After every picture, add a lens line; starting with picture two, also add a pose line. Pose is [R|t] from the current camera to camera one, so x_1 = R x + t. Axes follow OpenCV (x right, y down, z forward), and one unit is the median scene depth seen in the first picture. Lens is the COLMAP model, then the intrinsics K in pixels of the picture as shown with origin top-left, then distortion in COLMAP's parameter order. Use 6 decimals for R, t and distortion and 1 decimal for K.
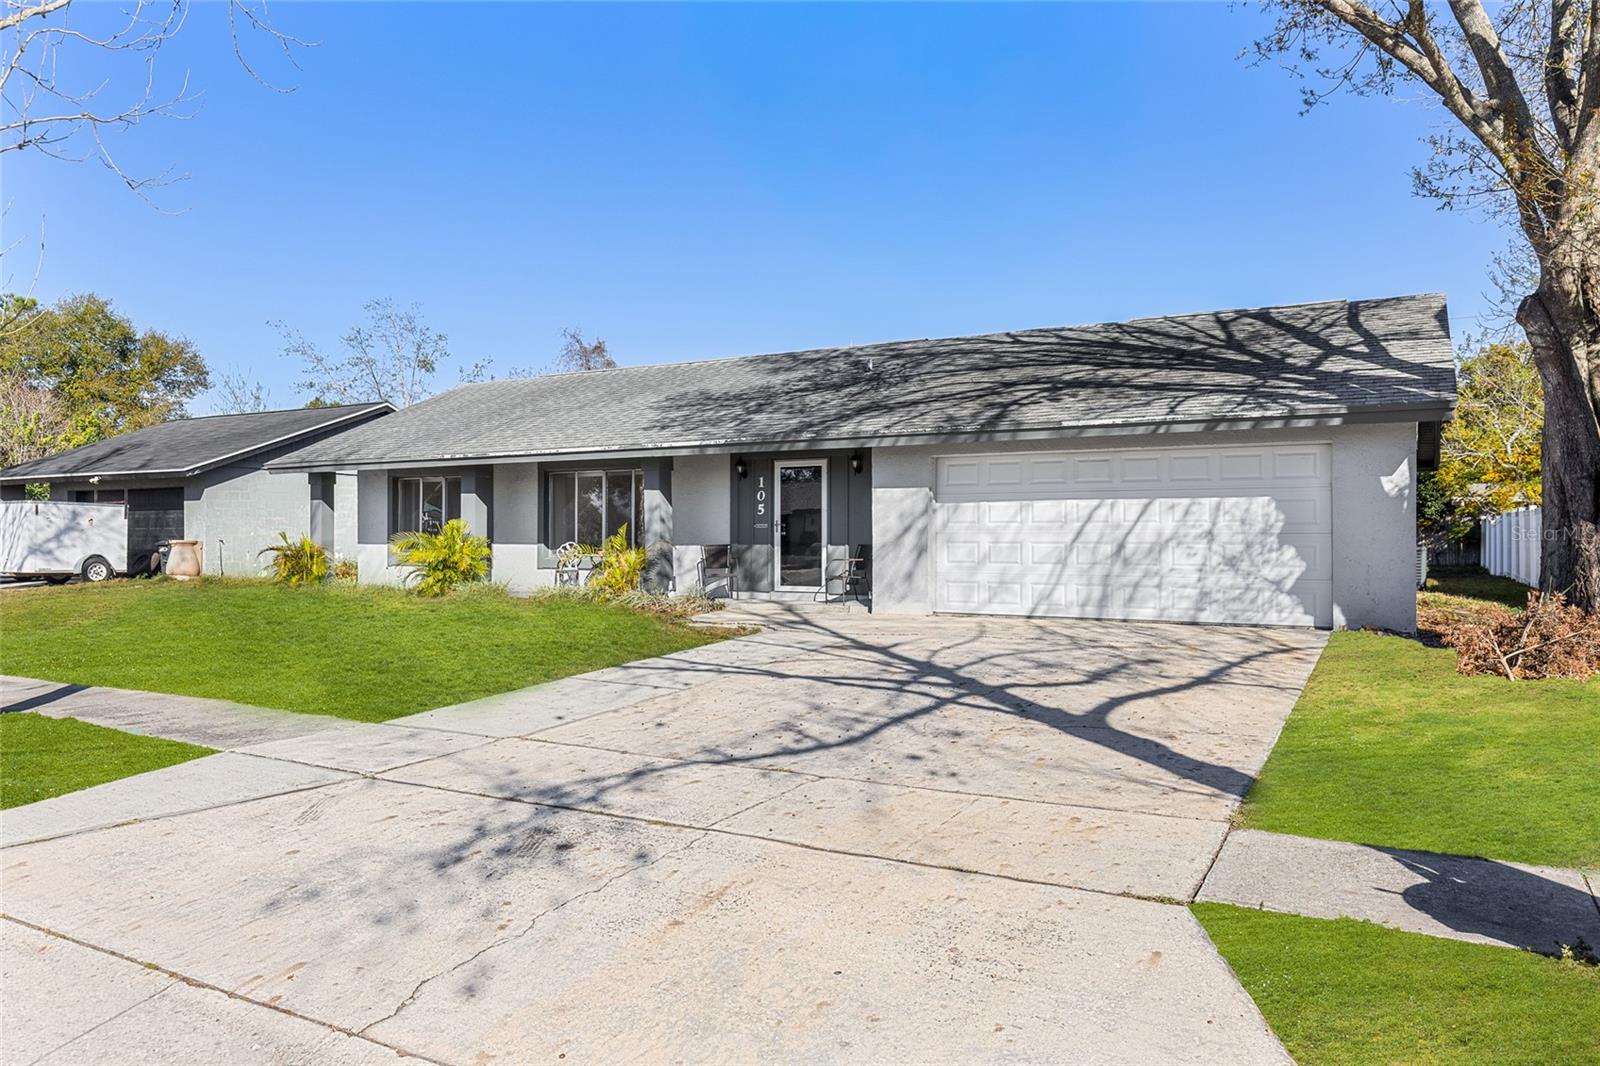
lens RADIAL K [[1134.7, 0, 798.9], [0, 1134.7, 534.0], [0, 0, 1]] dist [0.000899, 0.001341]
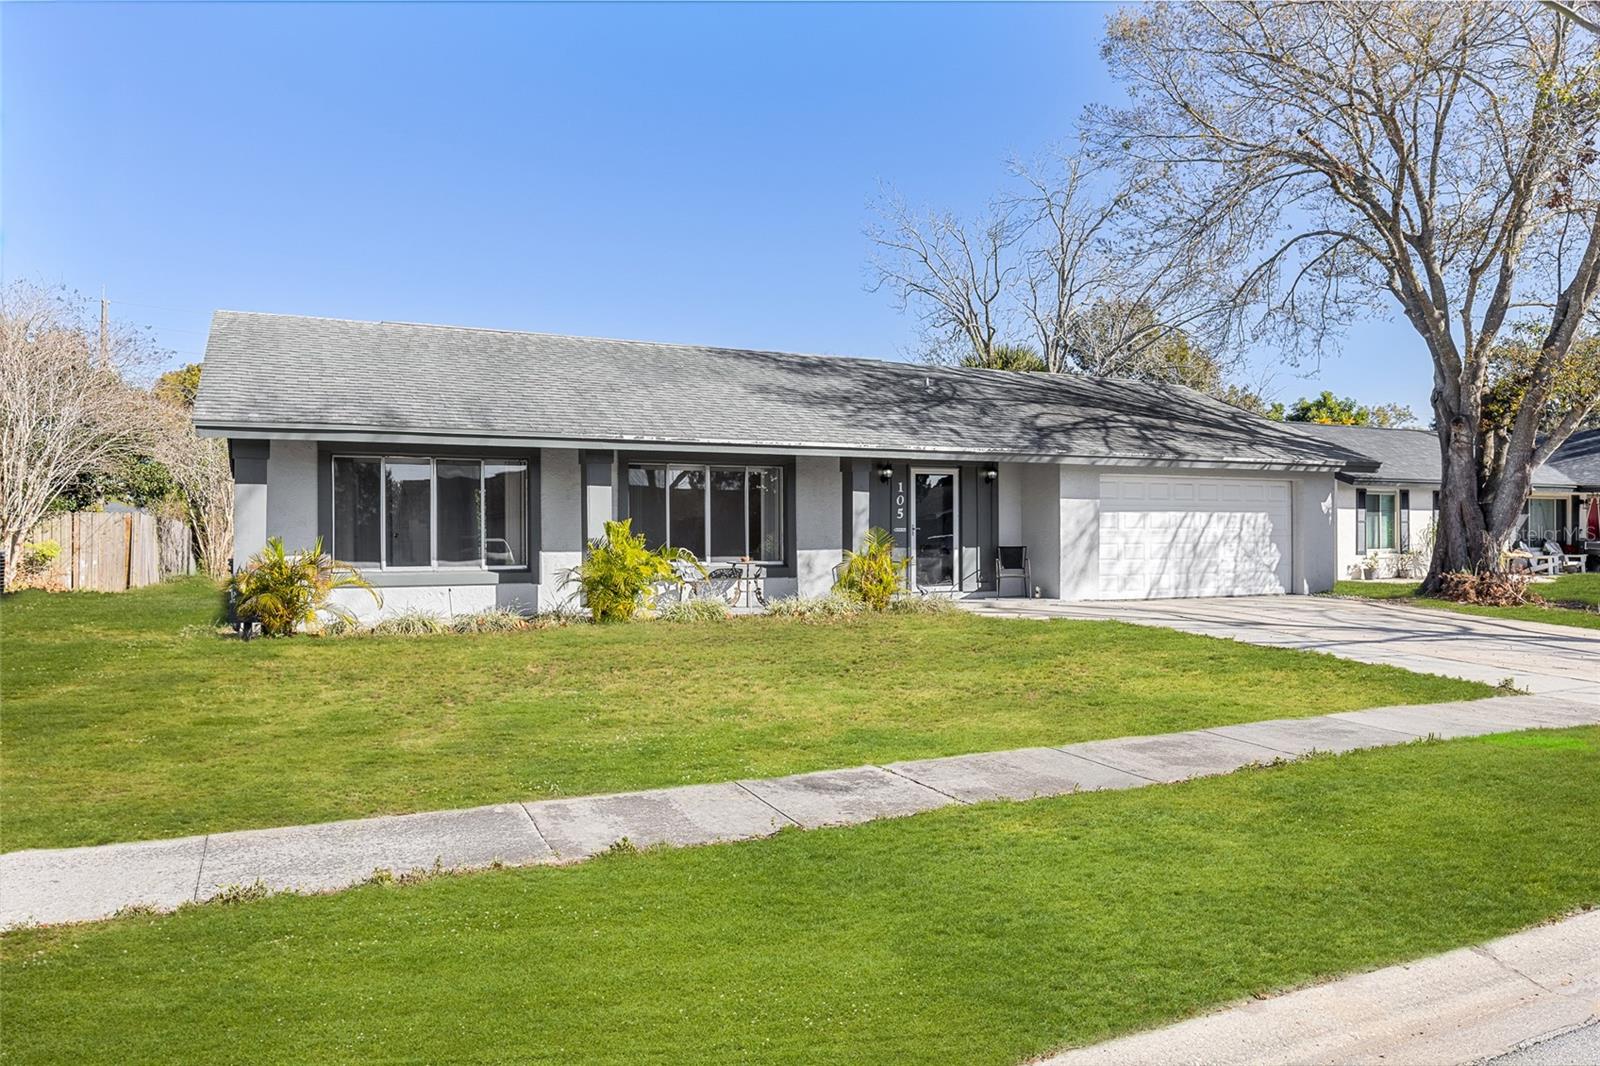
lens RADIAL K [[1134.7, 0, 798.9], [0, 1134.7, 534.0], [0, 0, 1]] dist [0.000899, 0.001341]
pose [[0.544381, -0.001303, 0.838837, -1.153351], [0.002239, 0.999997, 0.000101, -0.004092], [-0.838835, 0.001823, 0.544382, 0.625735]]
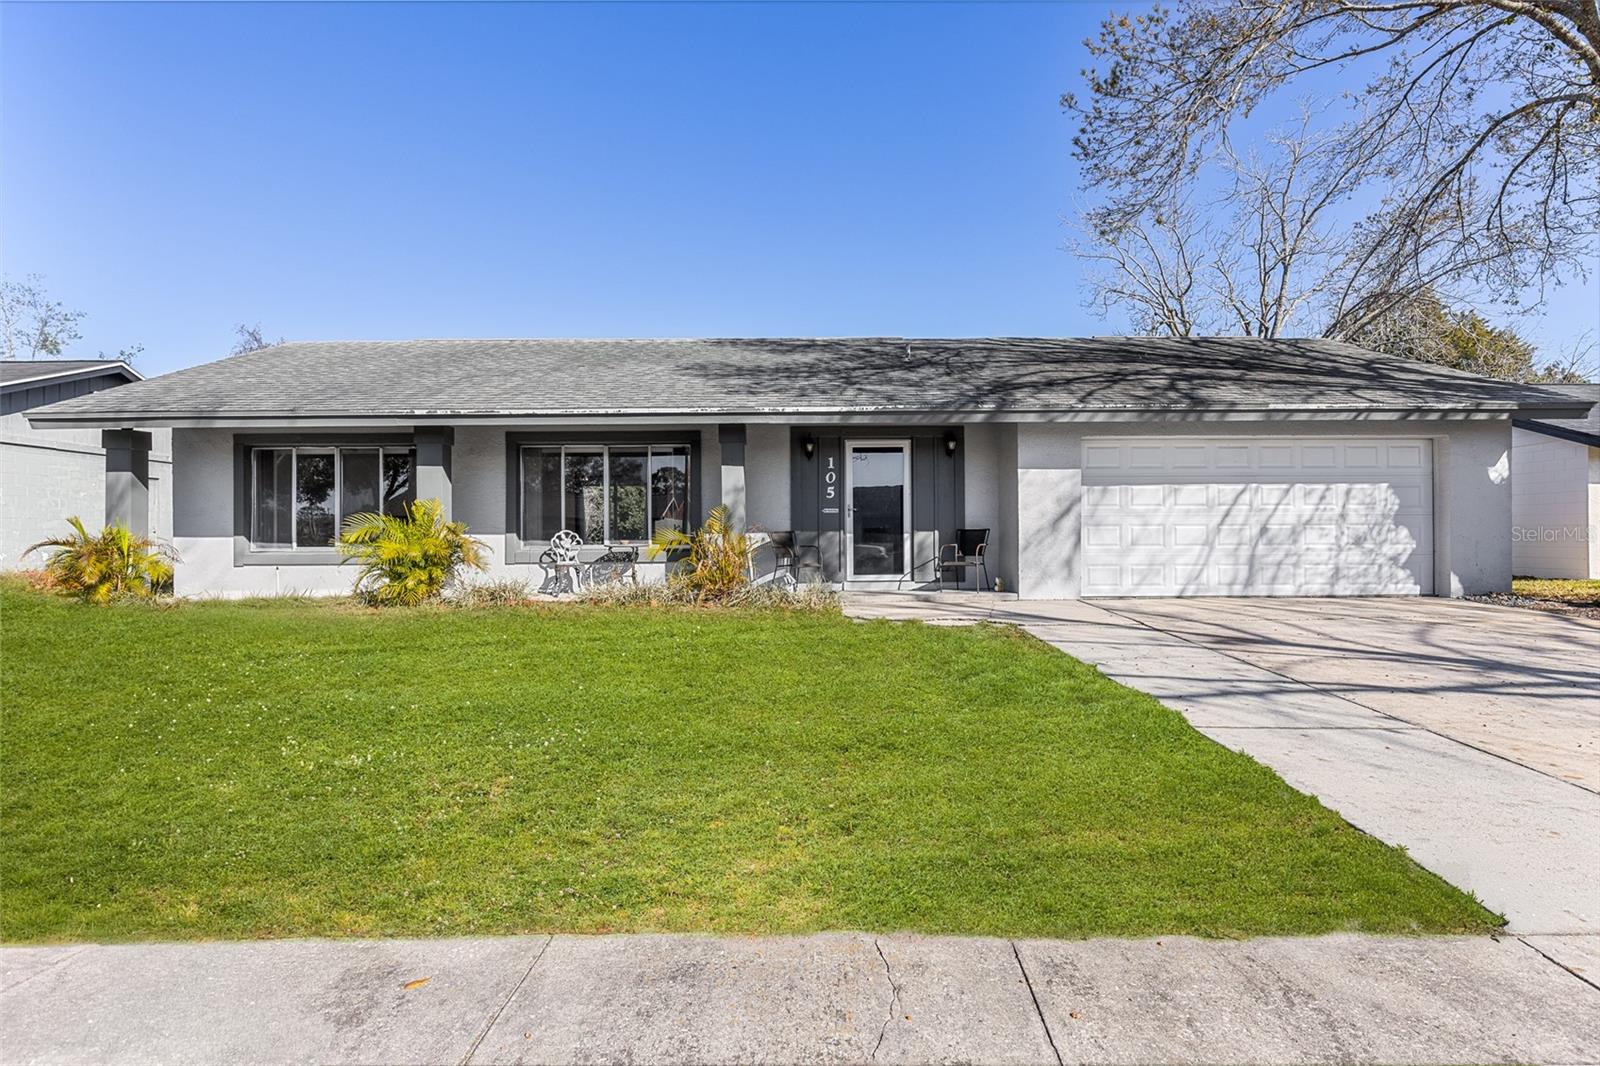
lens RADIAL K [[780.7, 0, 808.5], [0, 780.7, 530.0], [0, 0, 1]] dist [-0.002049, -0.000443]
pose [[0.859746, -0.000986, 0.510722, -0.449114], [0.004650, 0.999972, -0.005896, 0.014587], [-0.510702, 0.007444, 0.859726, 0.569204]]
